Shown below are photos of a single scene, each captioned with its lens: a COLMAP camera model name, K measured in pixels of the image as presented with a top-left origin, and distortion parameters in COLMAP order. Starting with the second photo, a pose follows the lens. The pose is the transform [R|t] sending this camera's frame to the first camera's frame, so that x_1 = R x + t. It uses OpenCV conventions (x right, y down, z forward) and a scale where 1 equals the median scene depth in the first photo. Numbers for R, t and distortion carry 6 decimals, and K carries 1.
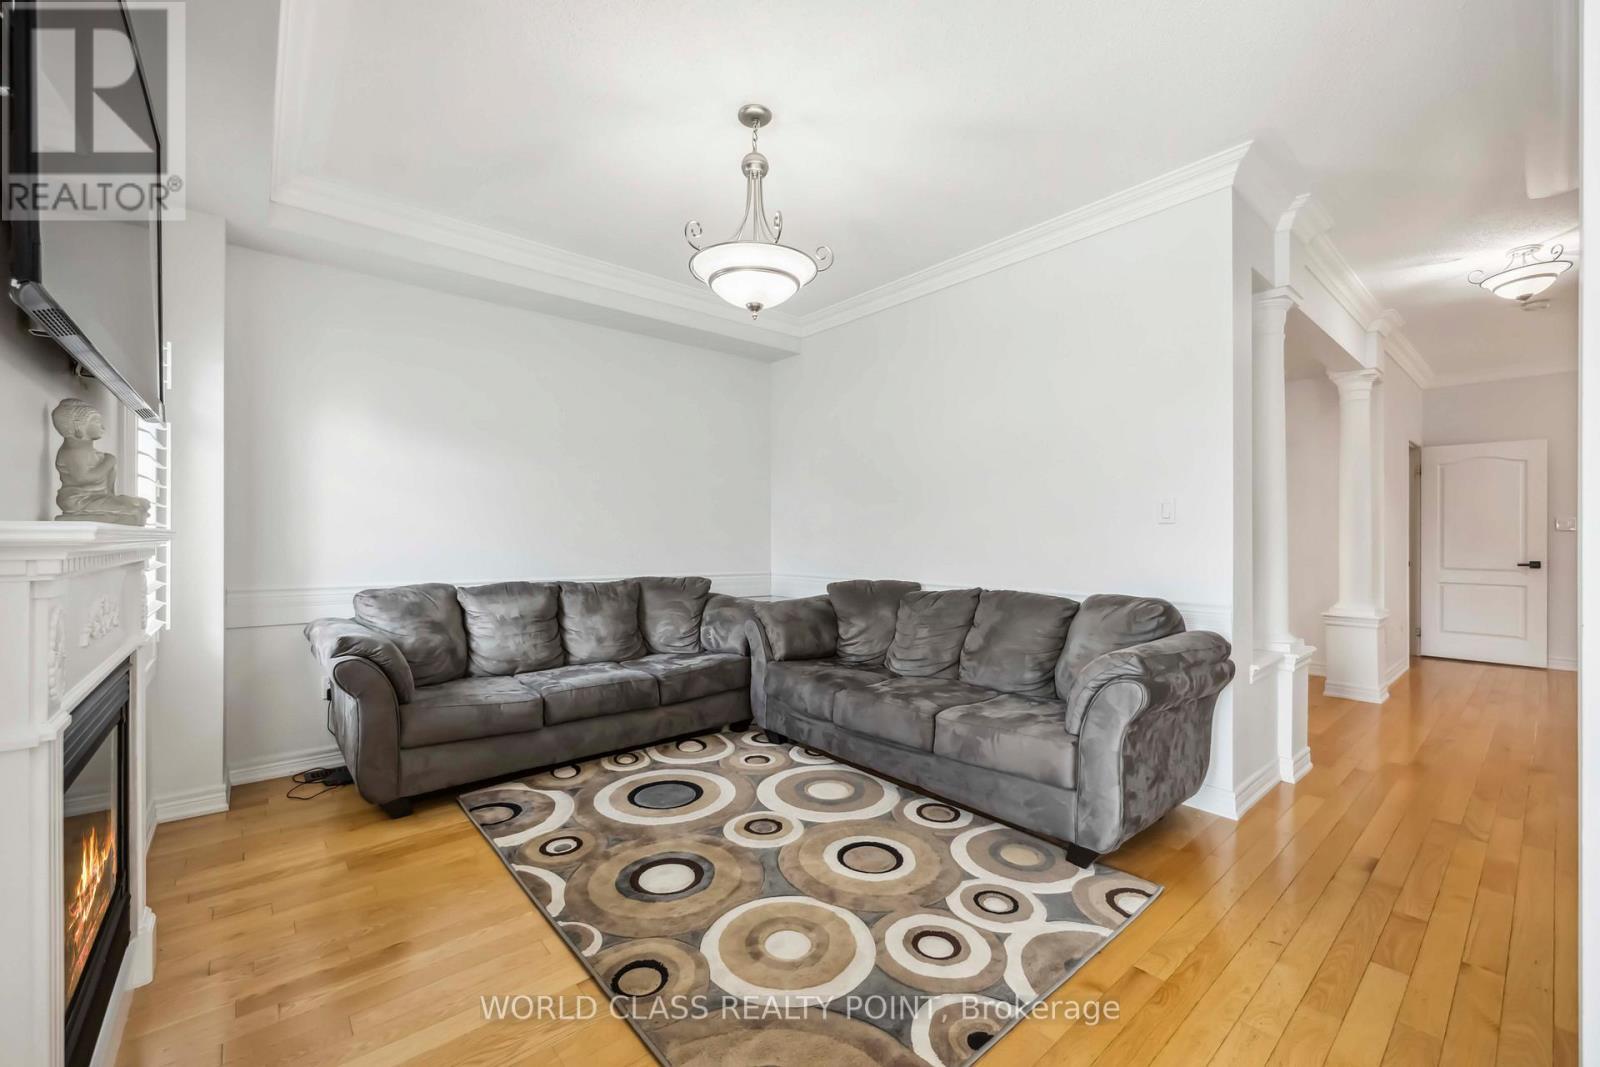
lens RADIAL K [[663.6, 0, 790.9], [0, 663.6, 532.1], [0, 0, 1]] dist [-0.000329, 0.000169]
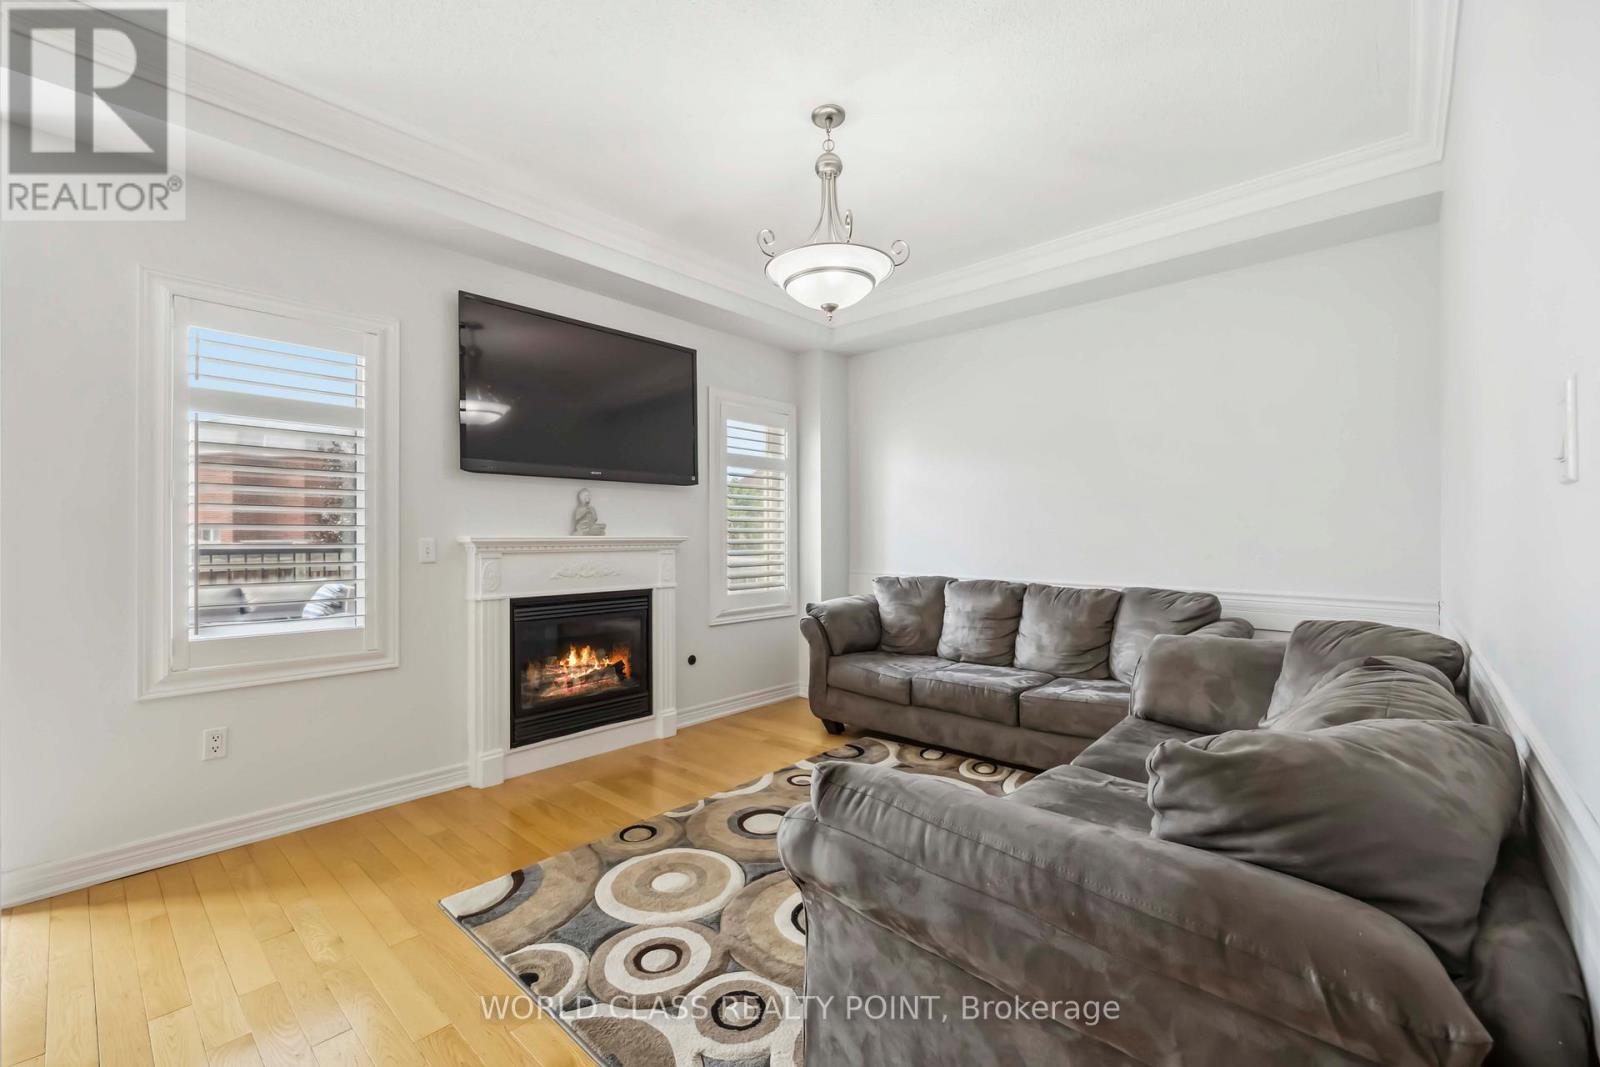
lens RADIAL K [[663.6, 0, 790.9], [0, 663.6, 532.1], [0, 0, 1]] dist [-0.000329, 0.000169]
pose [[0.122443, -0.009804, -0.992427, 0.708506], [0.010334, 0.999910, -0.008603, 0.002908], [0.992422, -0.009202, 0.122534, 0.627357]]
